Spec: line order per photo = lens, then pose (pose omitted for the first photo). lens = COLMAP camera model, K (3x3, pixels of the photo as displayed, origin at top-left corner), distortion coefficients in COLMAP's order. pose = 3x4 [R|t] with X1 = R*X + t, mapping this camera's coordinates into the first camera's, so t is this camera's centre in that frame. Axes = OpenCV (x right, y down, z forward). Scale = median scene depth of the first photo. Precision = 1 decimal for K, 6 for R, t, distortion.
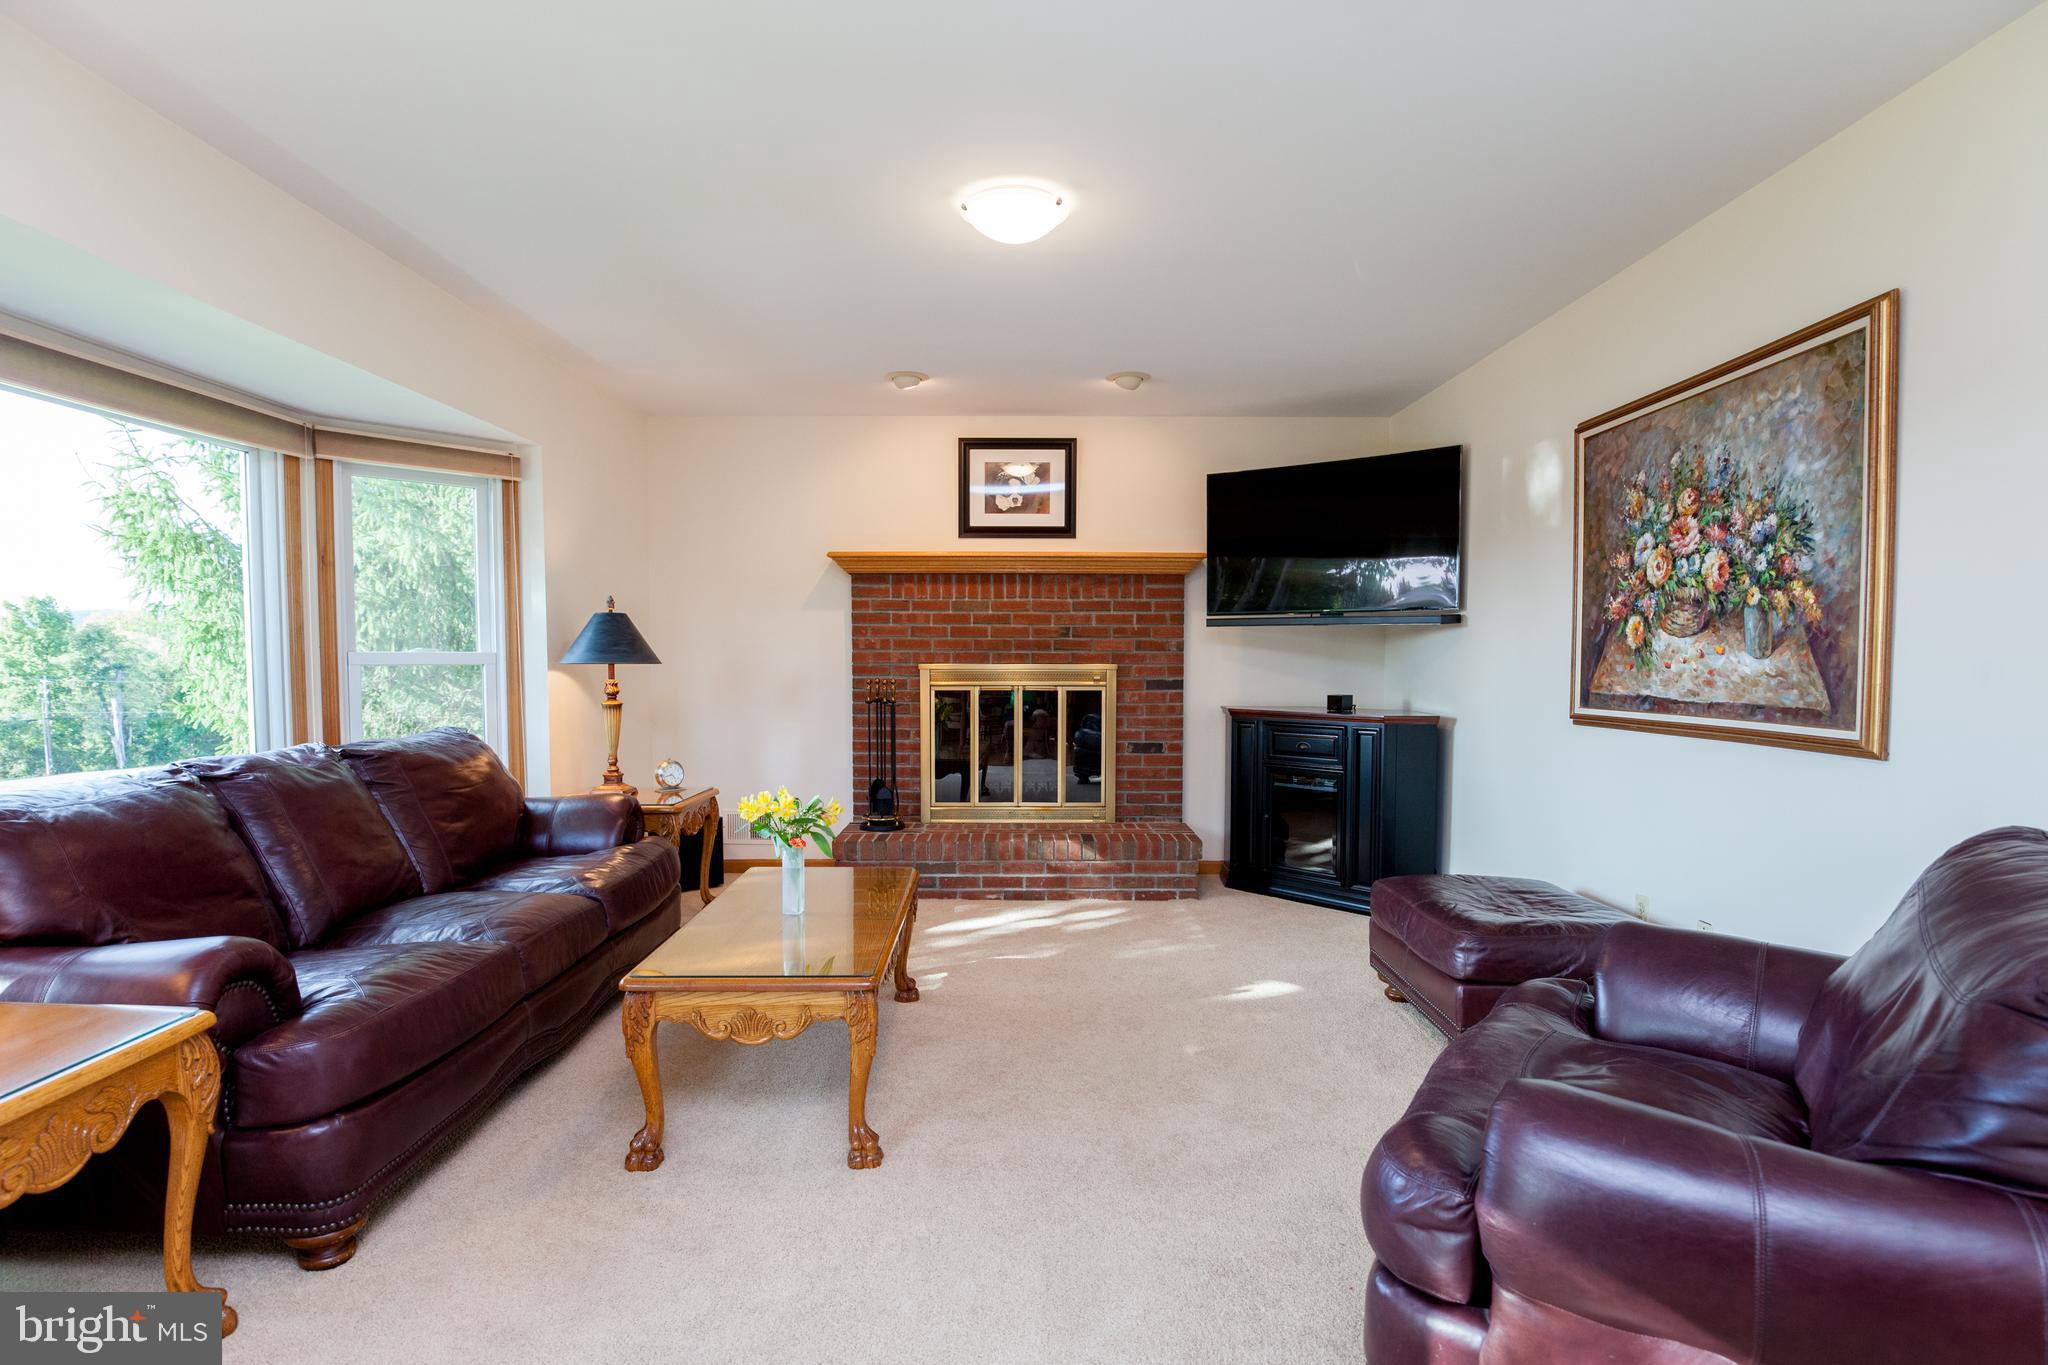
lens RADIAL K [[1047.0, 0, 1031.4], [0, 1047.0, 706.0], [0, 0, 1]] dist [-0.001107, -0.000789]
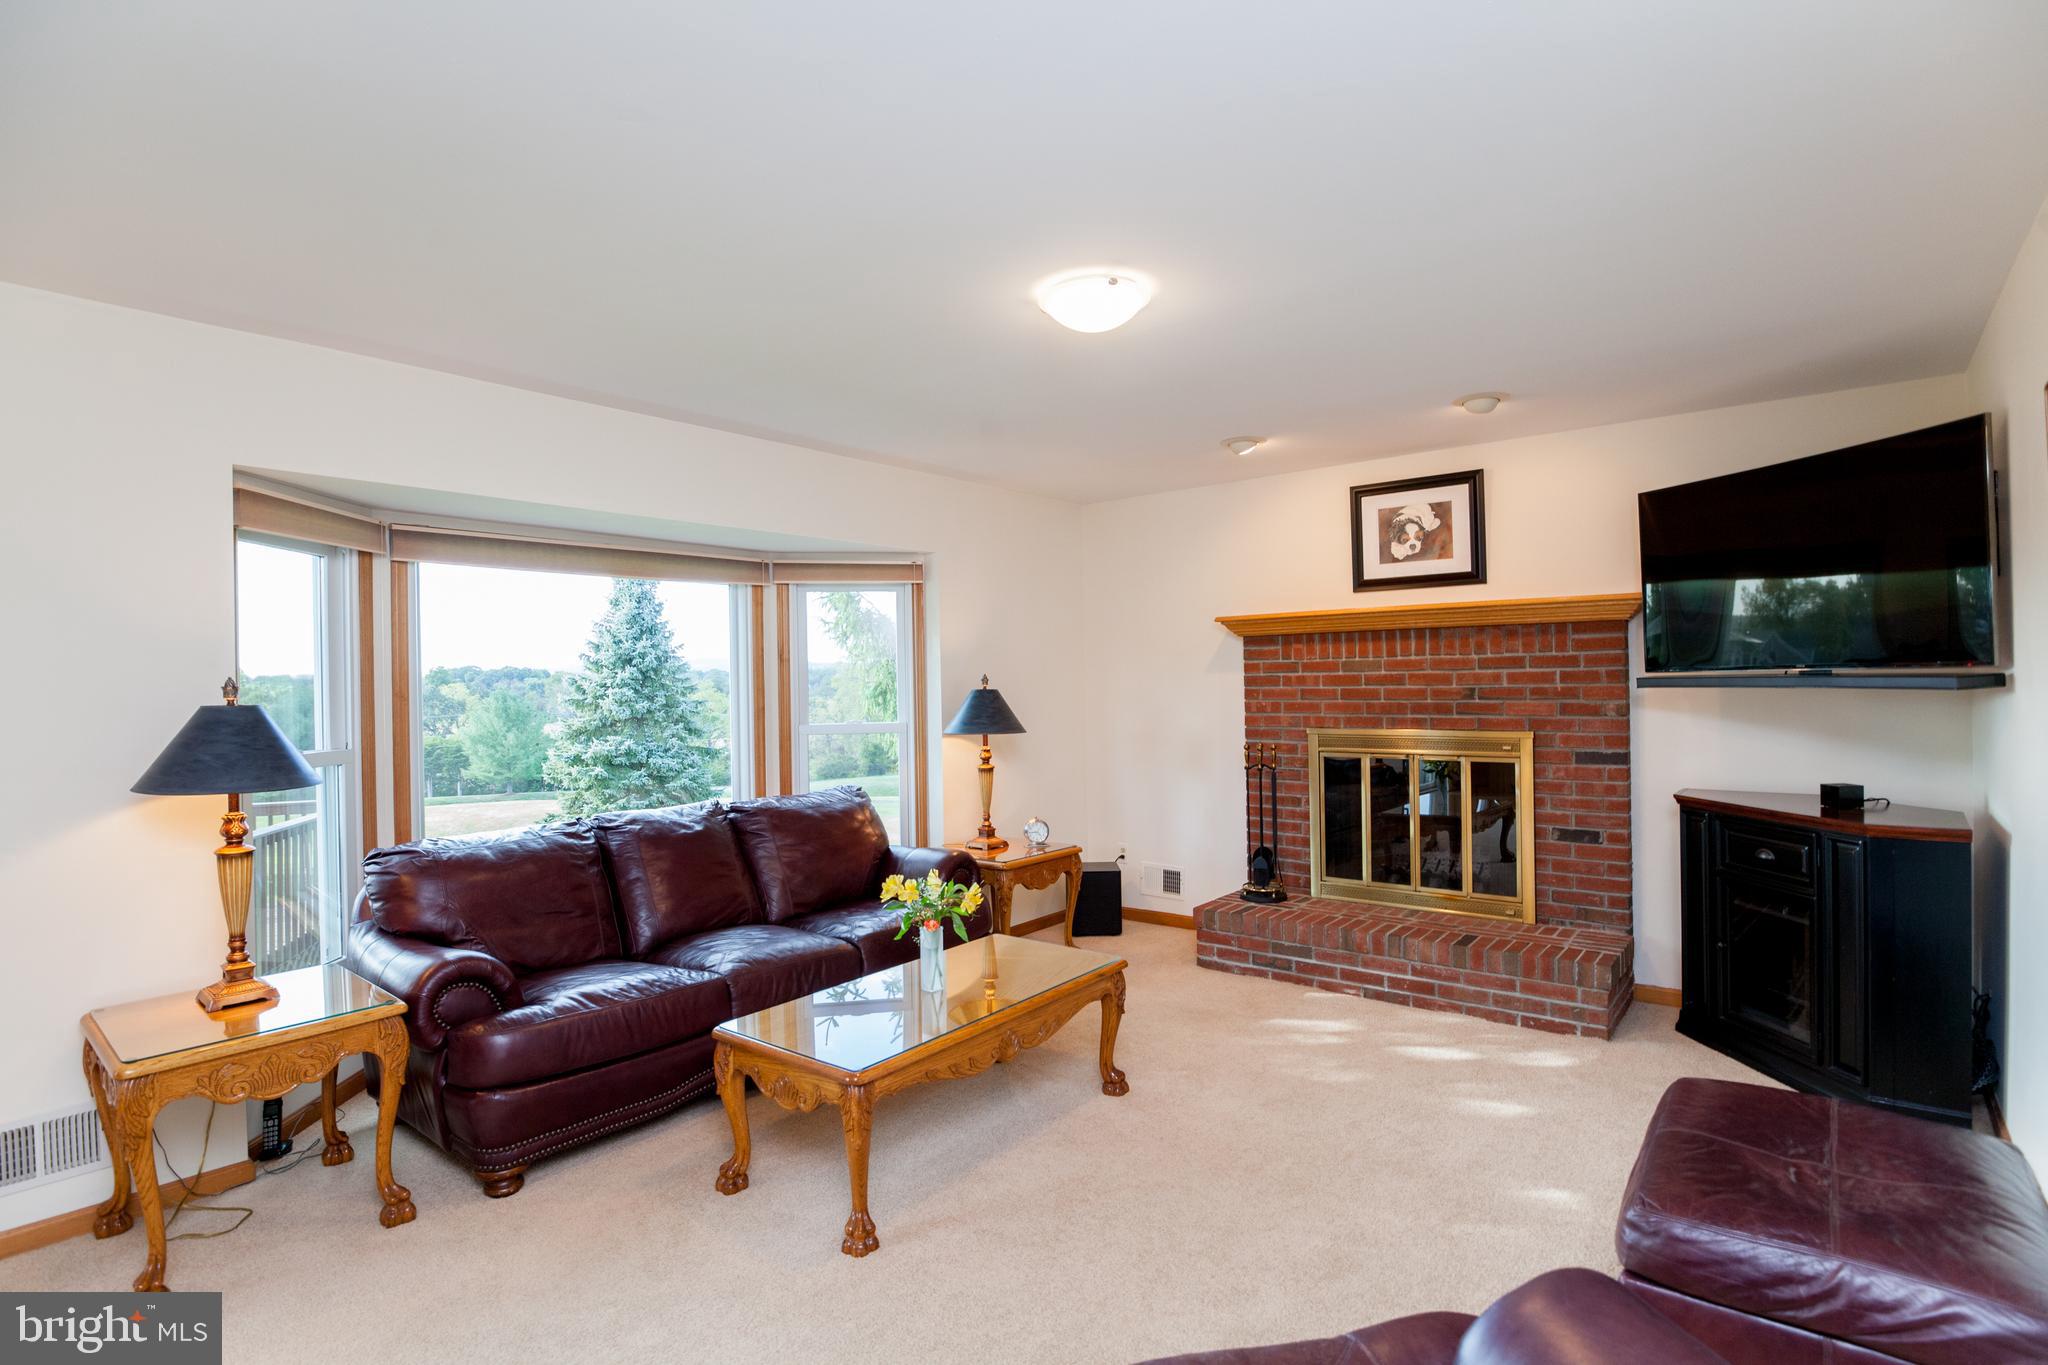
lens RADIAL K [[1005.4, 0, 1042.7], [0, 1005.4, 680.3], [0, 0, 1]] dist [-0.022090, -0.000755]
pose [[0.777788, -0.014723, -0.628354, 0.277589], [-0.013559, 0.999100, -0.040193, -0.043728], [0.628380, 0.039782, 0.776889, 0.139523]]
